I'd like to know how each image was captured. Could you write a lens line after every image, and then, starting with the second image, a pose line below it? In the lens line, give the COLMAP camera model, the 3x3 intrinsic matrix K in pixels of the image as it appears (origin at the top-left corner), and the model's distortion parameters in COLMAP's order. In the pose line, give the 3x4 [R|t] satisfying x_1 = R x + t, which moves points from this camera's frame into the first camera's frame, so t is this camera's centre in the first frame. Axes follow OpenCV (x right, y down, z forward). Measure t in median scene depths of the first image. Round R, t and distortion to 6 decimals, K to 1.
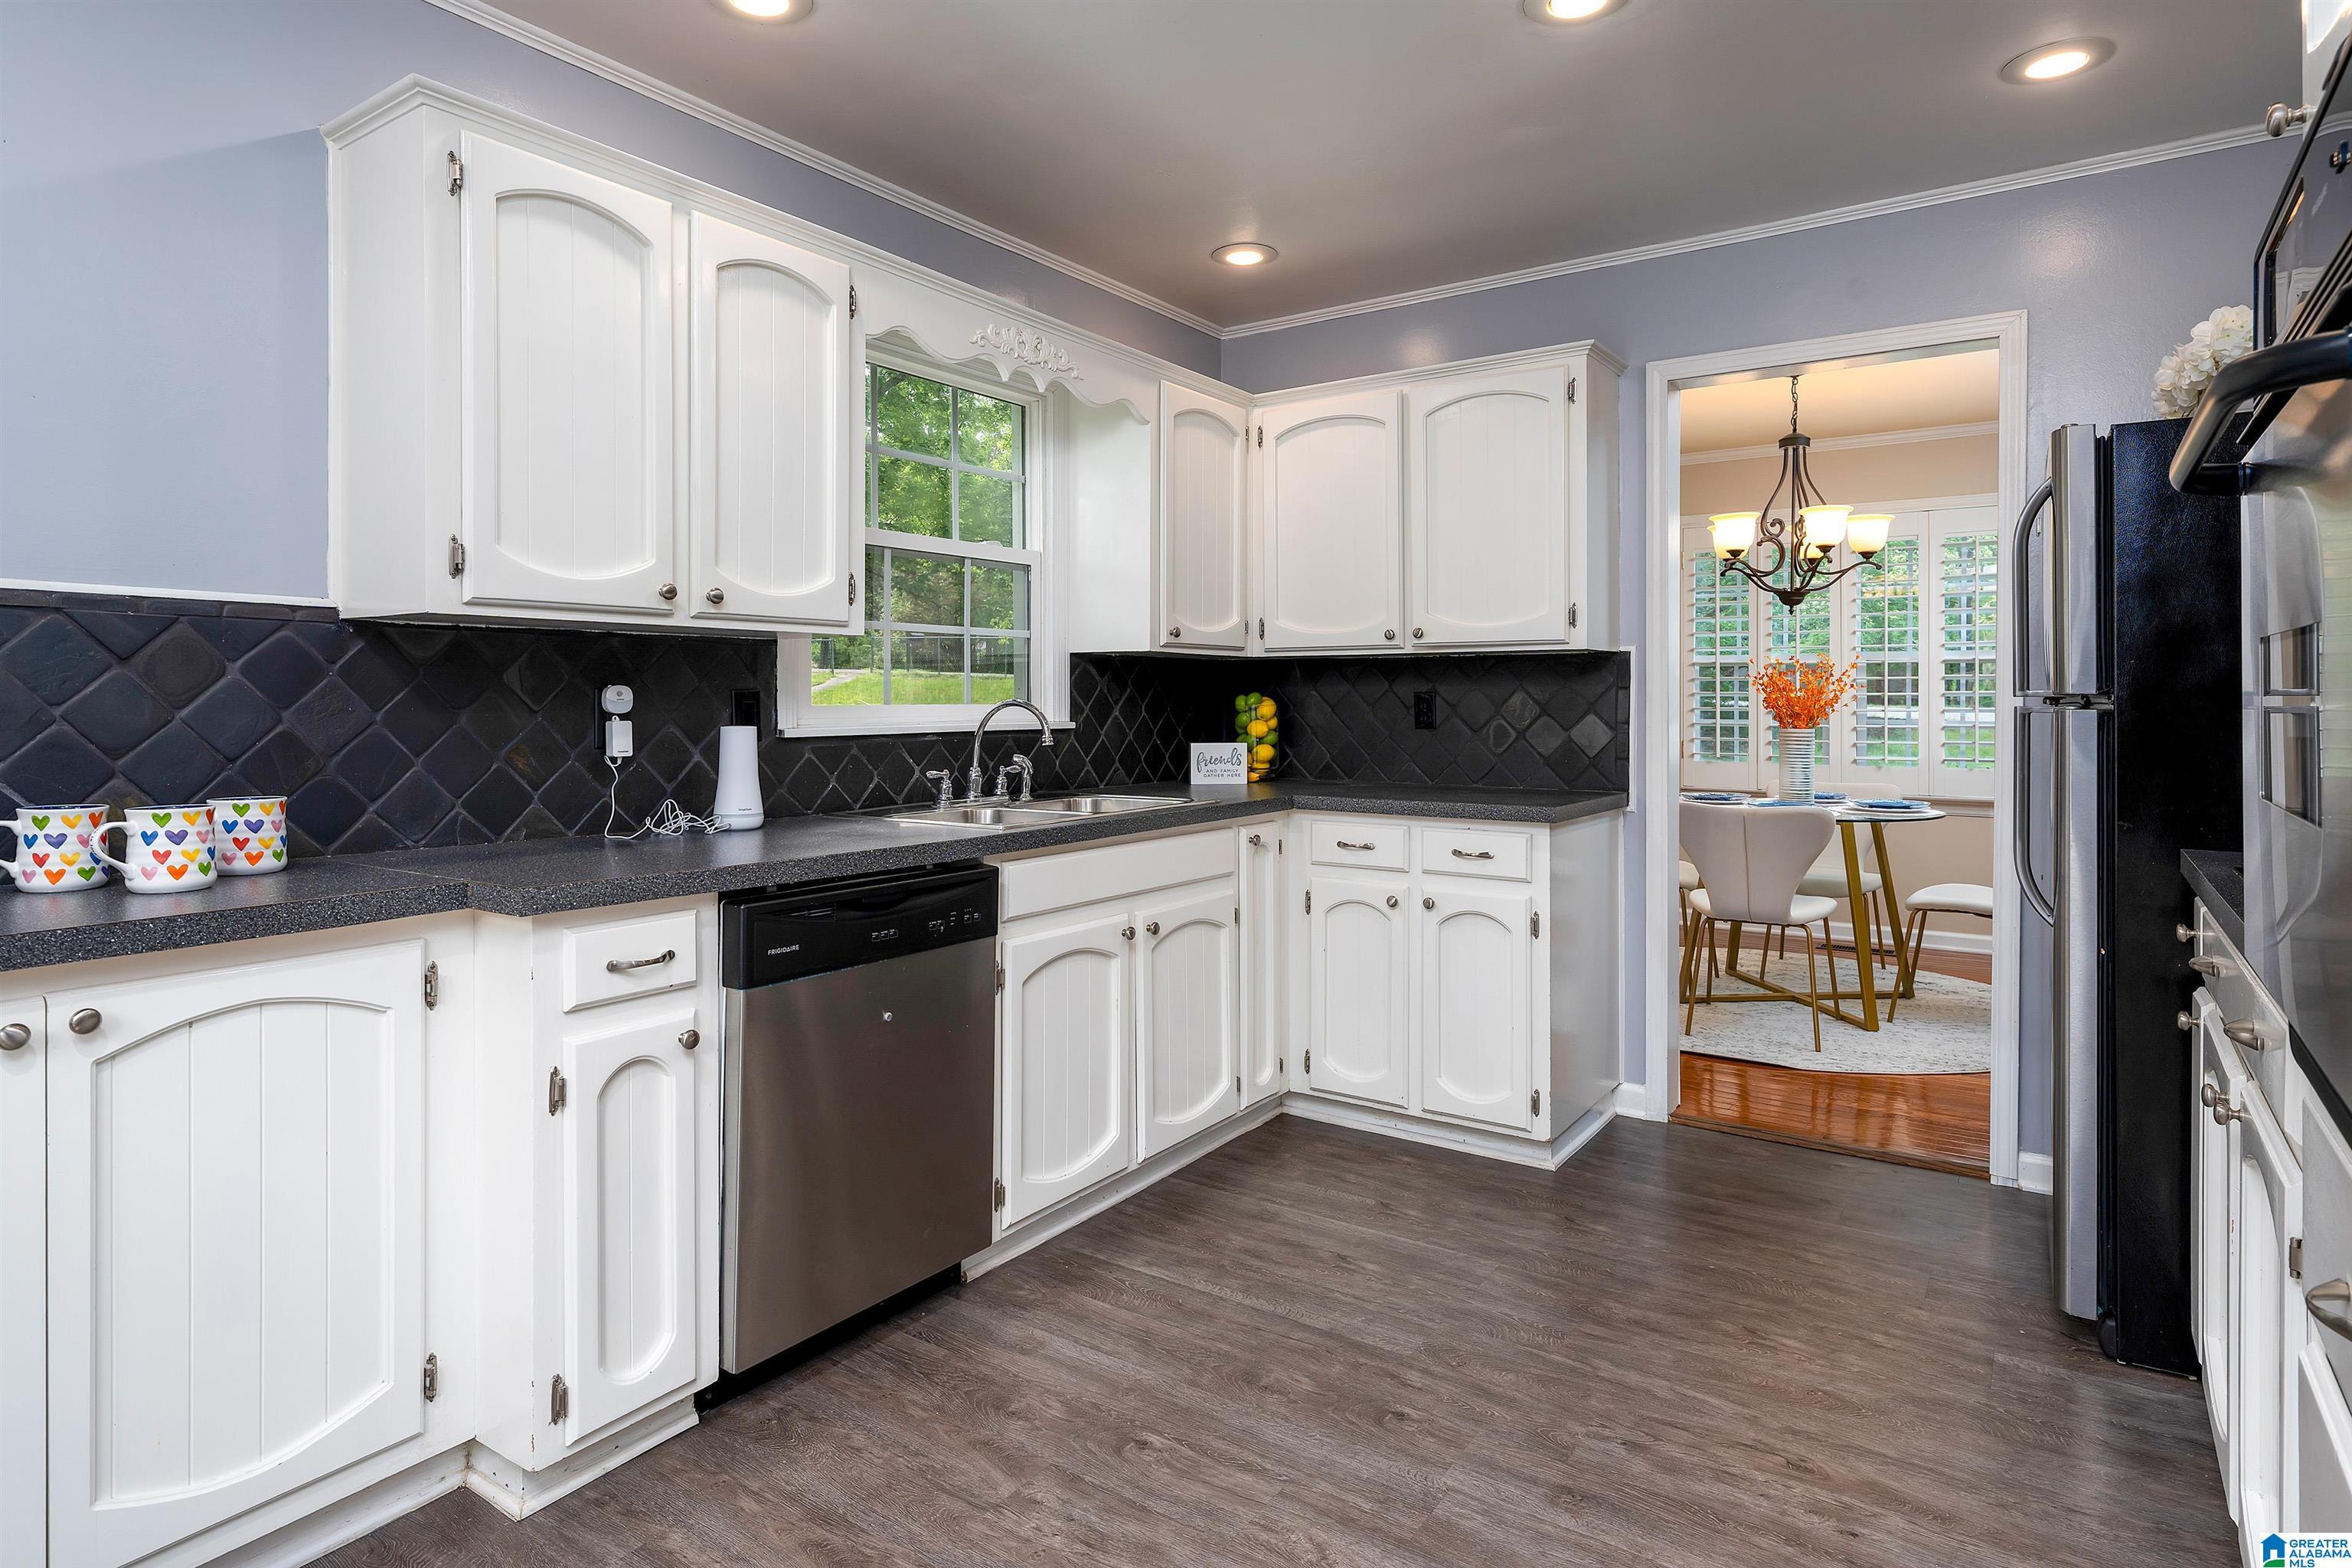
lens RADIAL K [[1265.4, 0, 1149.2], [0, 1265.4, 714.4], [0, 0, 1]] dist [0.005007, 0.001821]
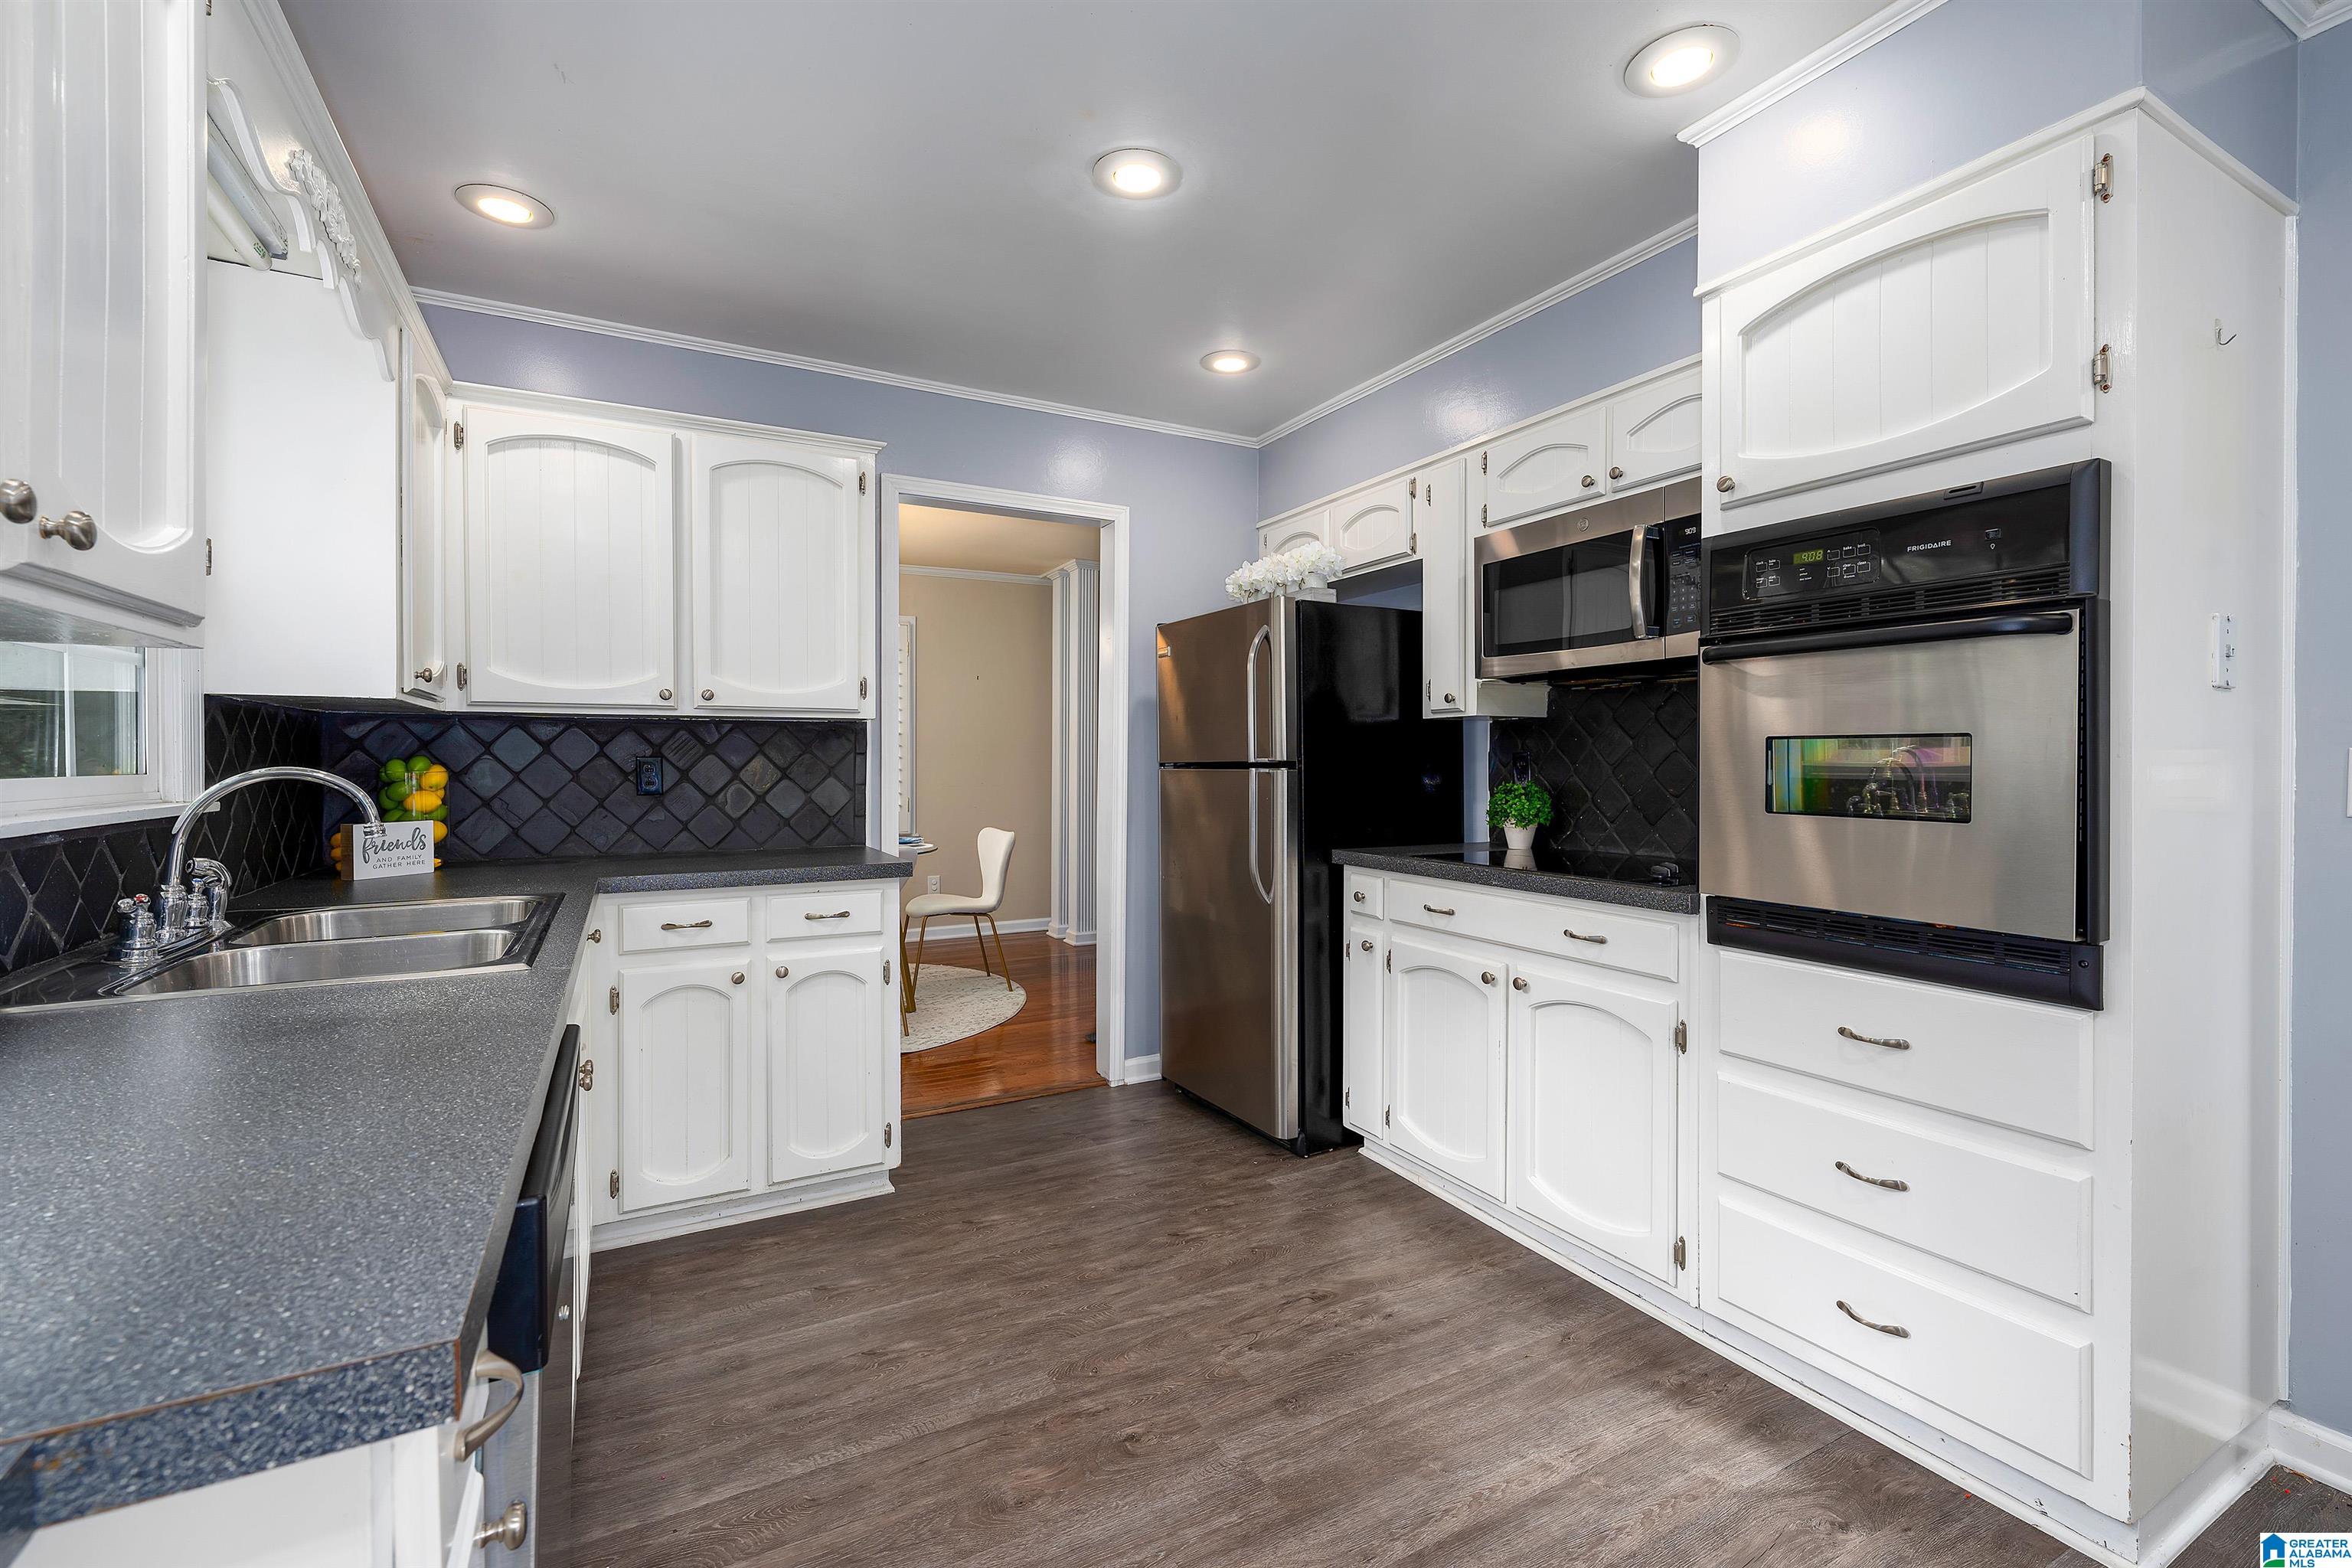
lens RADIAL K [[1016.4, 0, 1174.0], [0, 1016.4, 780.2], [0, 0, 1]] dist [0.003430, 0.000009]
pose [[0.445526, -0.017625, 0.895096, -0.378474], [0.011484, 0.999836, 0.013972, -0.008138], [-0.895196, 0.004054, 0.445655, 0.408024]]
